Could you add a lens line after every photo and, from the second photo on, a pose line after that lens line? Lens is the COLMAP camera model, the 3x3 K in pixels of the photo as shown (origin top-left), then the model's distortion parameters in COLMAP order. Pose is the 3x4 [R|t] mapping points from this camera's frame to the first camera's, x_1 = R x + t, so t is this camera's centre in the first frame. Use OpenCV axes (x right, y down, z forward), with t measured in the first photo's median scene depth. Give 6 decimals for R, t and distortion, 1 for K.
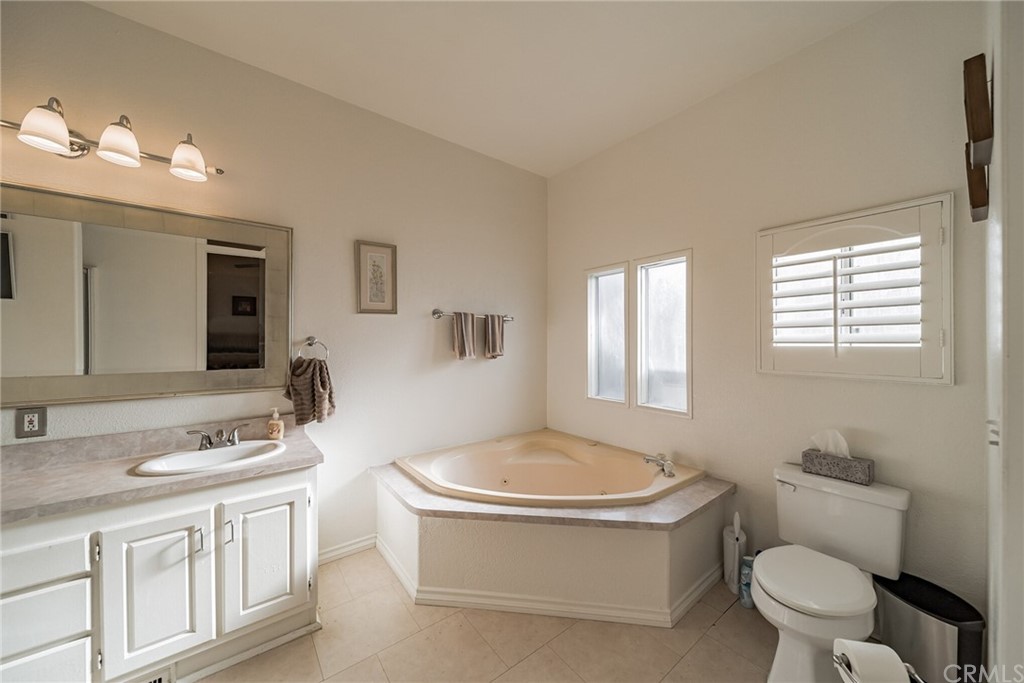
lens RADIAL K [[364.4, 0, 516.3], [0, 364.4, 340.4], [0, 0, 1]] dist [-0.000968, -0.000174]
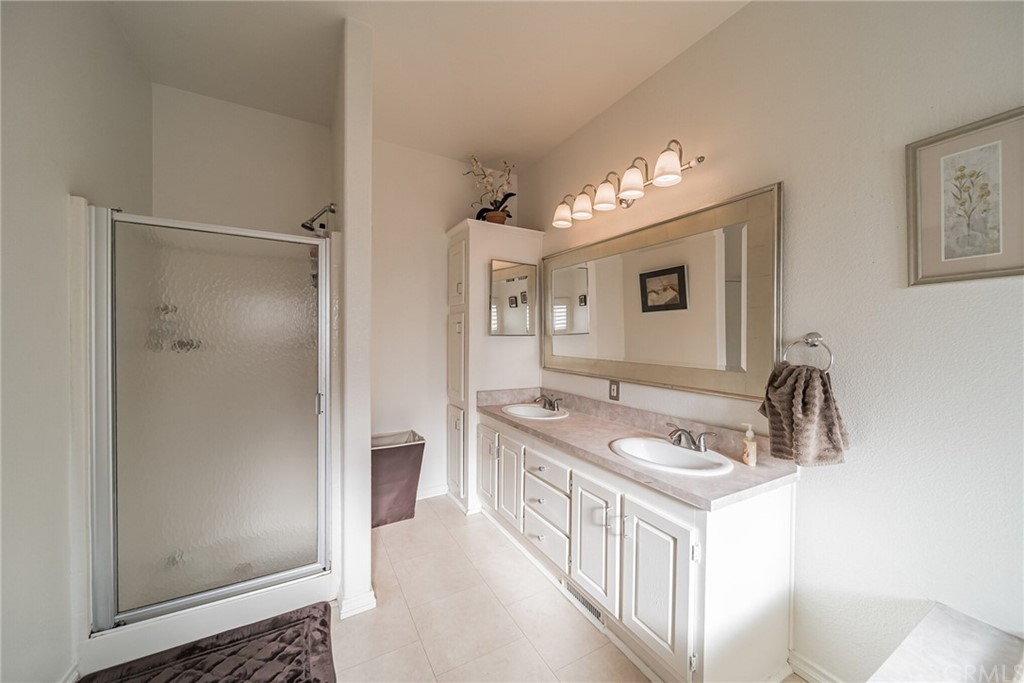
lens RADIAL K [[364.4, 0, 516.3], [0, 364.4, 340.4], [0, 0, 1]] dist [-0.000968, -0.000174]
pose [[-0.152926, 0.011877, -0.988166, 0.203023], [-0.004688, 0.999908, 0.012743, -0.002510], [0.988227, 0.006581, -0.152856, 0.678610]]
